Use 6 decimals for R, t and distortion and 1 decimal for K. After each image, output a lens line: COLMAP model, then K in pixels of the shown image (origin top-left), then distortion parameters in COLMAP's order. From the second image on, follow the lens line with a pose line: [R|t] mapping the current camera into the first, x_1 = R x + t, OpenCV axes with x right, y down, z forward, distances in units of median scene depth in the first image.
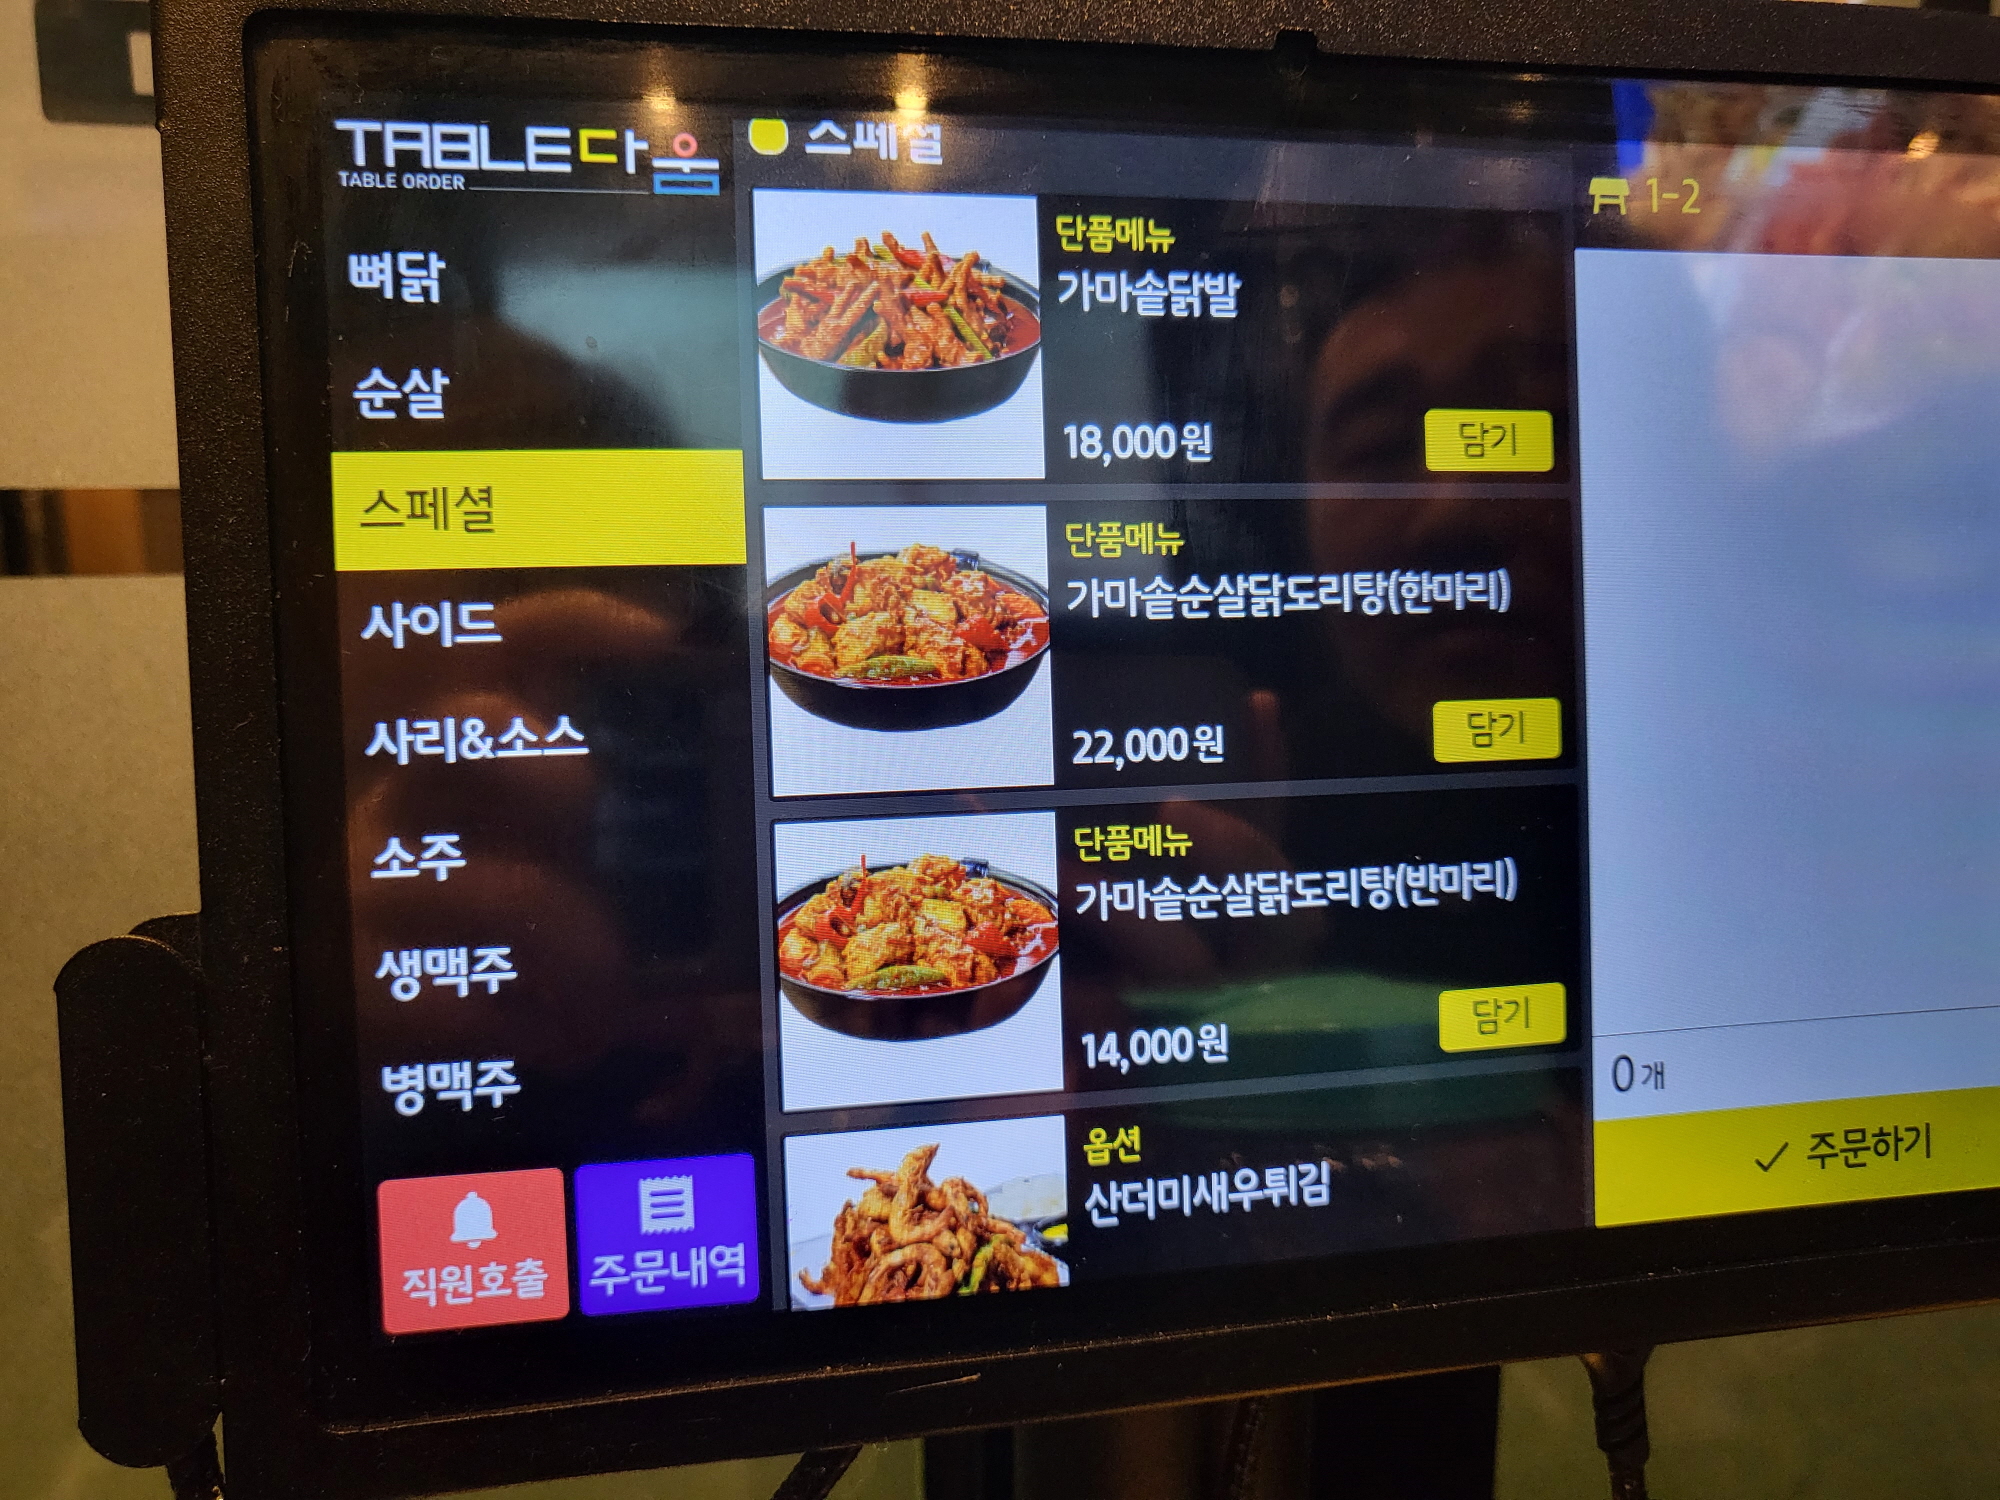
lens RADIAL K [[1512.9, 0, 1022.5], [0, 1512.9, 750.3], [0, 0, 1]] dist [-0.077439, 0.143980]
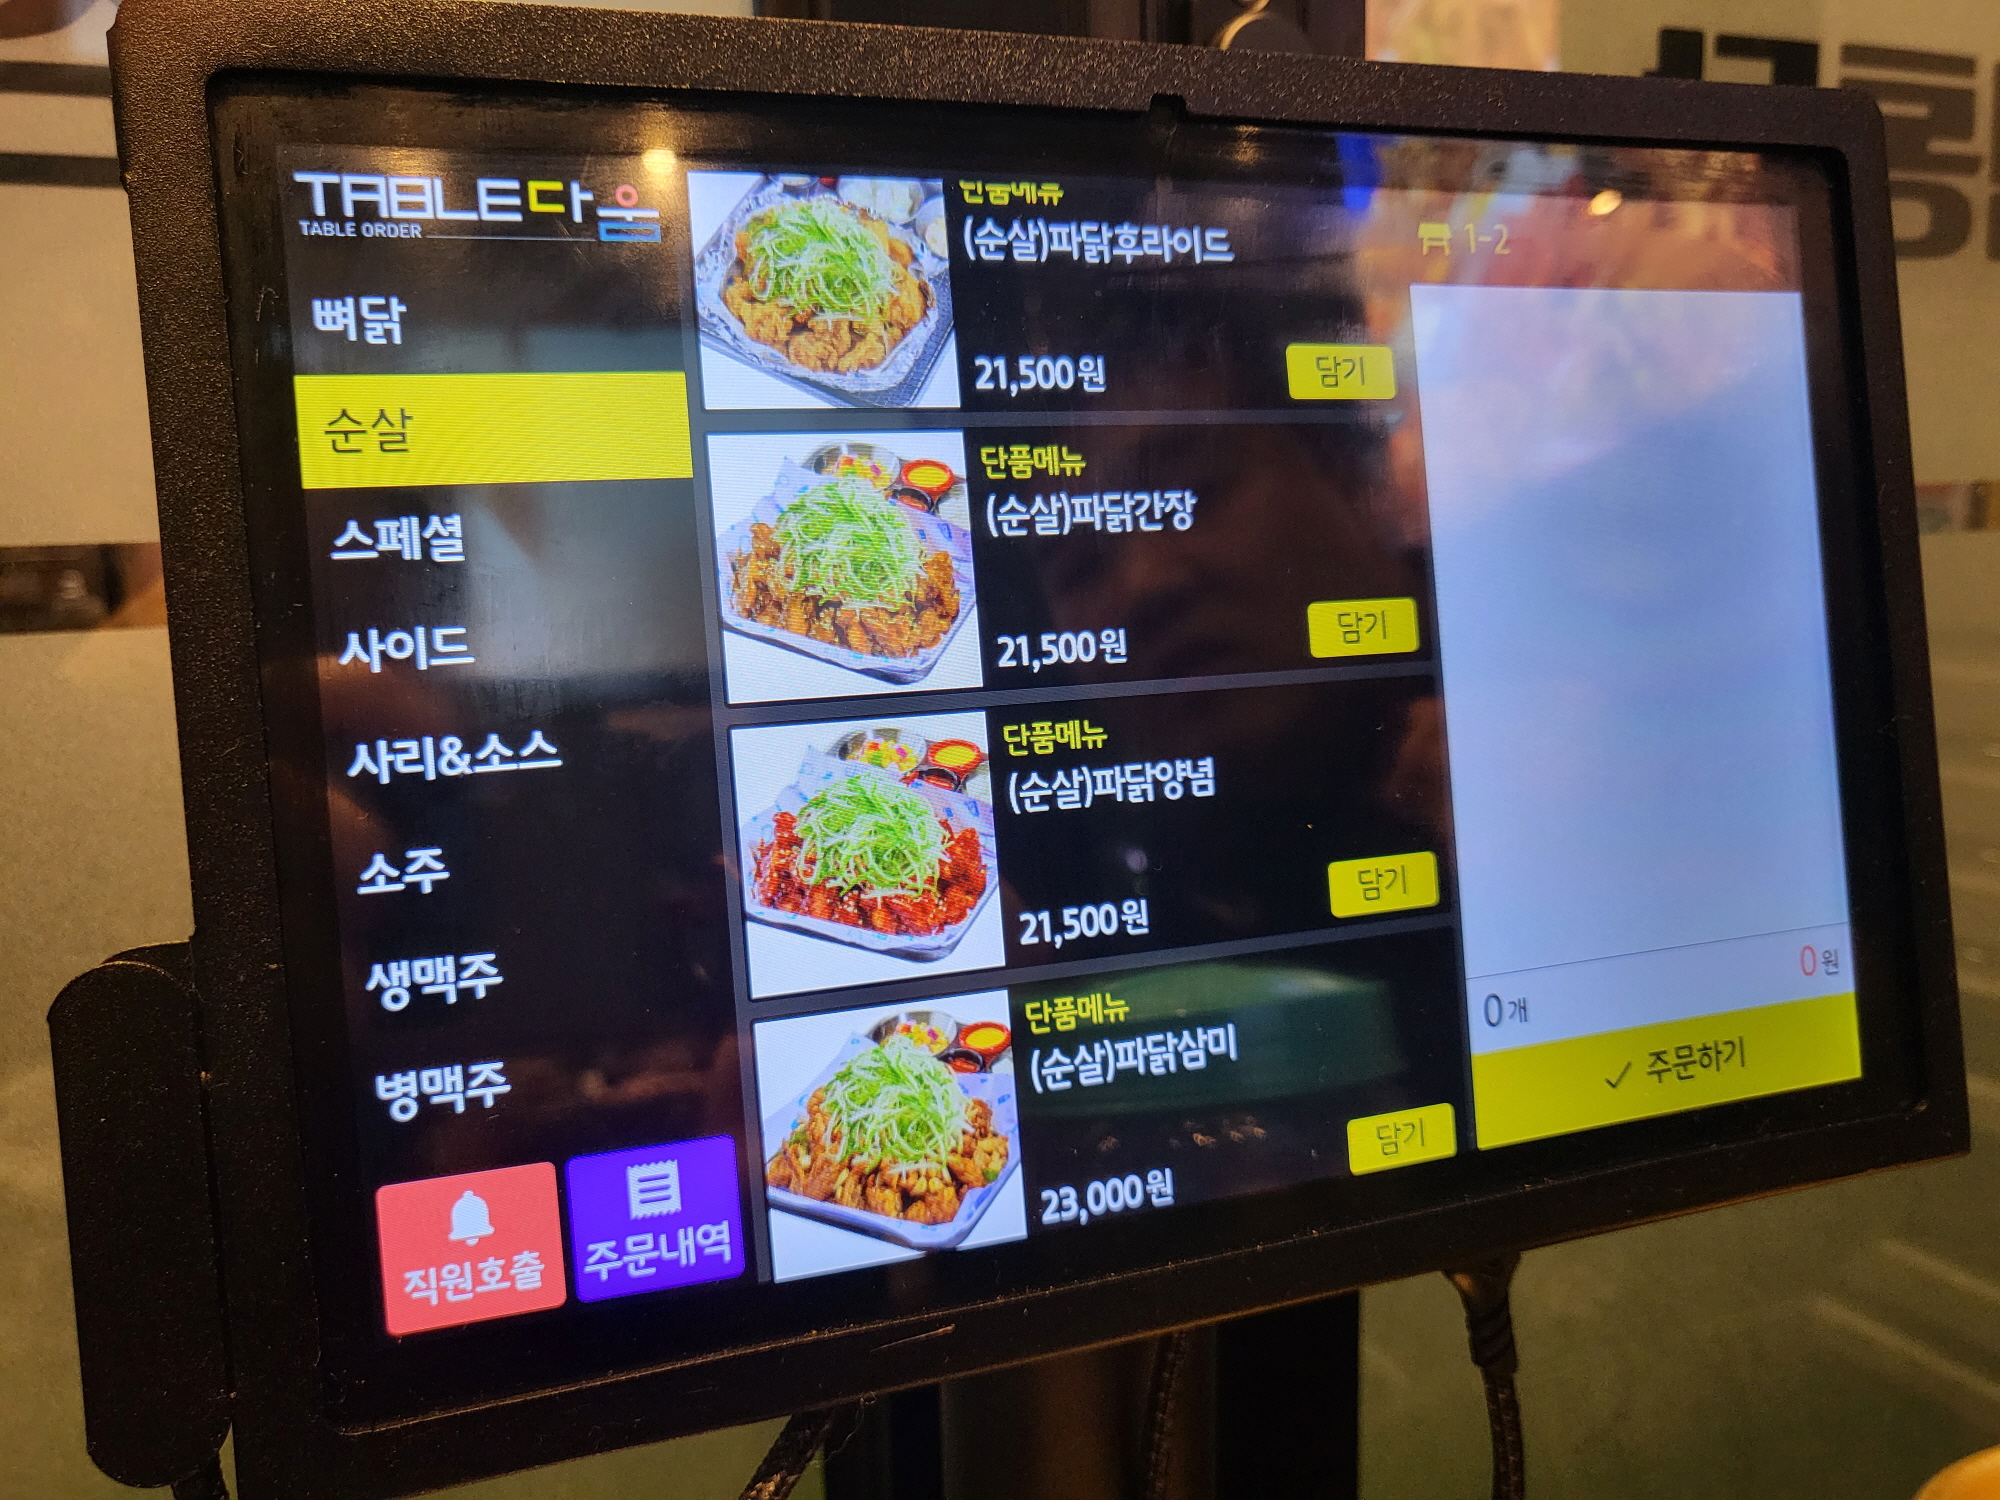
lens RADIAL K [[1506.2, 0, 1000.0], [0, 1506.2, 750.0], [0, 0, 1]] dist [-0.086256, 0.169631]
pose [[0.990555, -0.049445, 0.127889, -0.118593], [0.052913, 0.998314, -0.023857, 0.033177], [-0.126494, 0.030398, 0.991502, -0.083593]]
